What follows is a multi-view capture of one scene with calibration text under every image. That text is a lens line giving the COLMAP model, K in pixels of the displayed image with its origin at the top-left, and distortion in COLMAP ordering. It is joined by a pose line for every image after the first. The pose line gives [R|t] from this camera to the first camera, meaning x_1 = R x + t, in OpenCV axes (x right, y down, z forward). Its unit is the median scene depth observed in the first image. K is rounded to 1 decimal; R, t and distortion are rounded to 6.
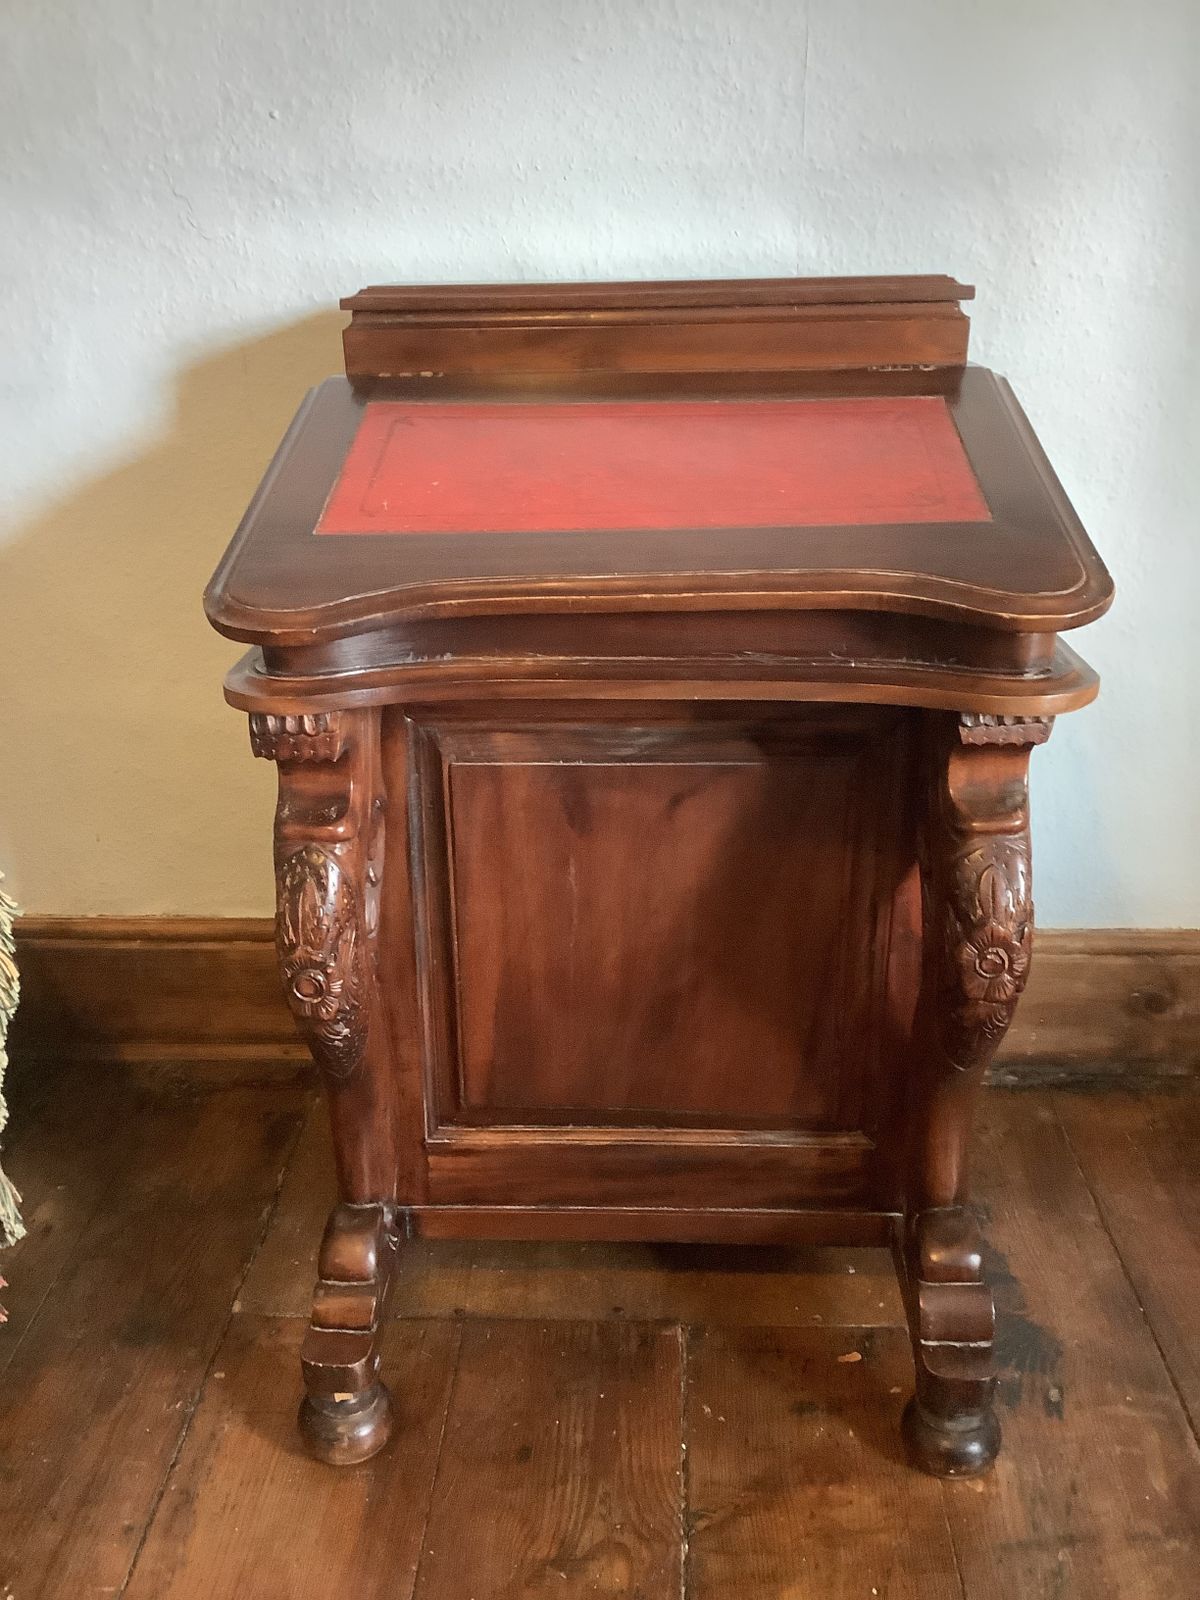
lens RADIAL K [[1457.2, 0, 600.0], [0, 1457.2, 800.0], [0, 0, 1]] dist [0.117292, -0.223677]
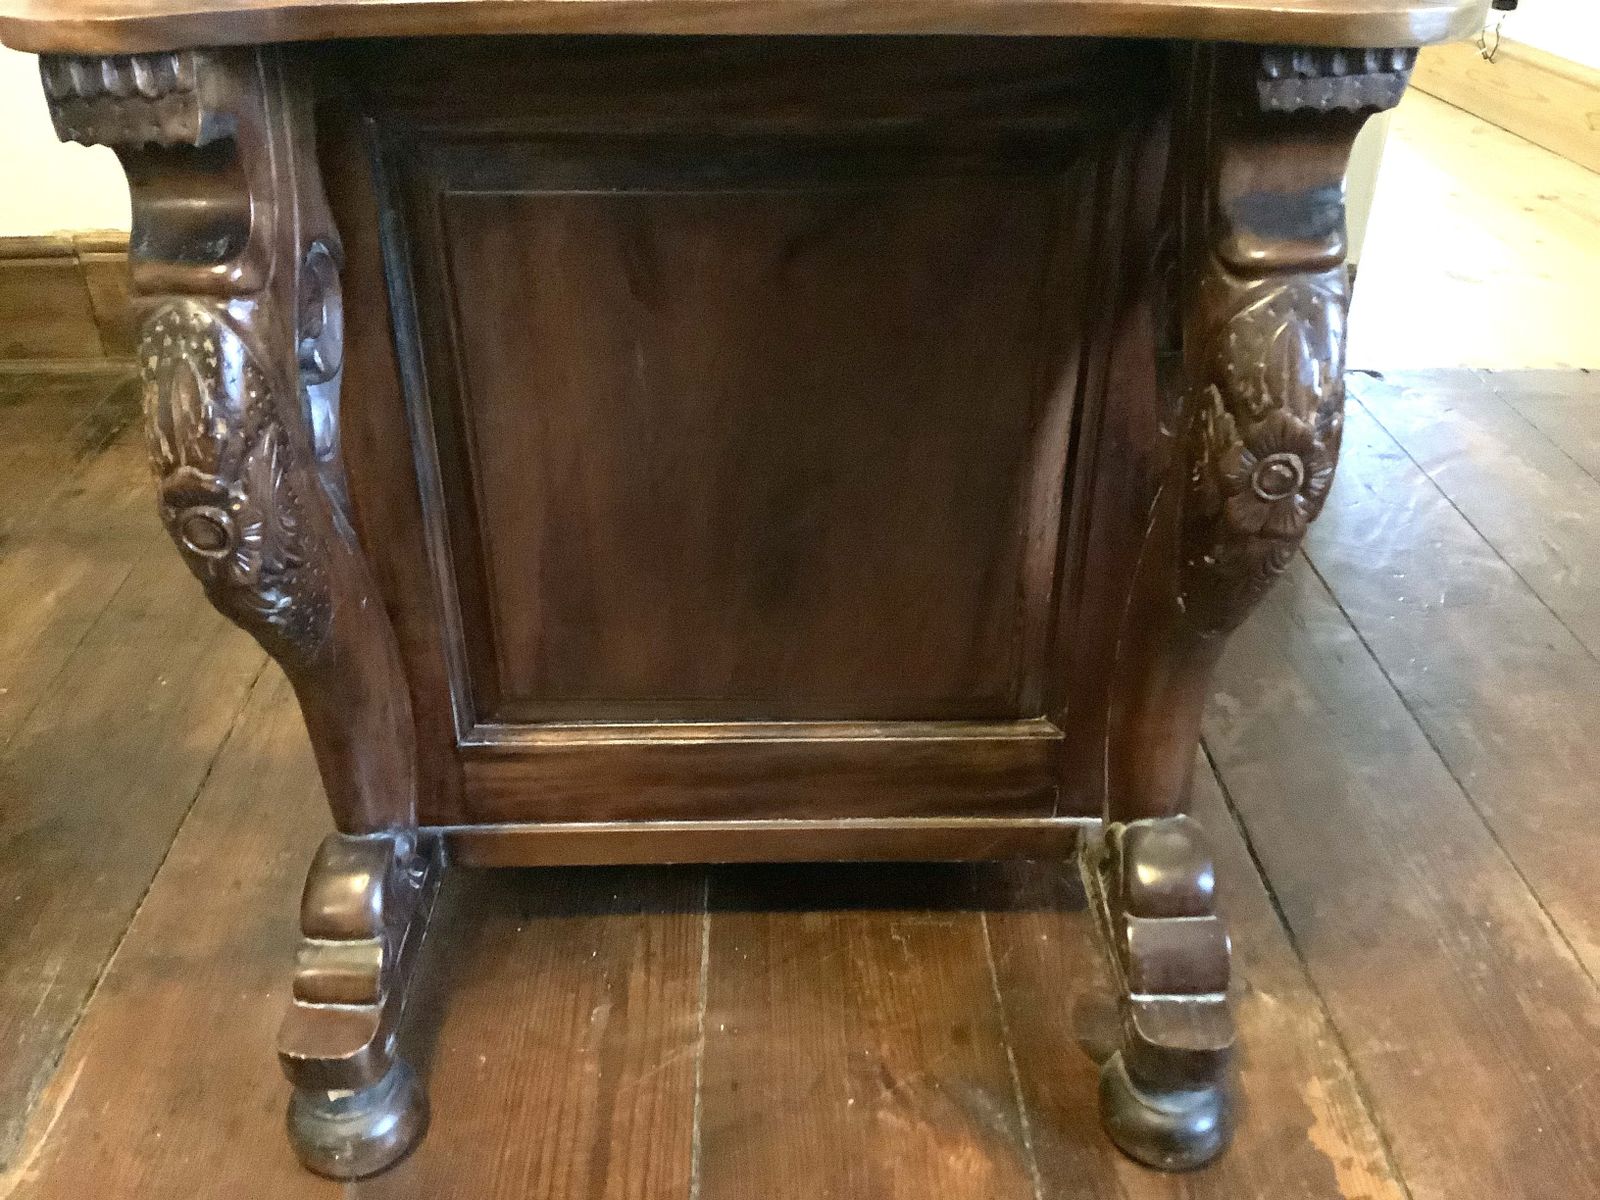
lens RADIAL K [[1457.2, 0, 800.0], [0, 1457.2, 600.0], [0, 0, 1]] dist [0.117292, -0.223677]
pose [[0.998799, -0.019904, 0.044773, 0.026216], [0.012204, 0.986037, 0.166080, 0.052894], [-0.047453, -0.165334, 0.985095, 0.355269]]
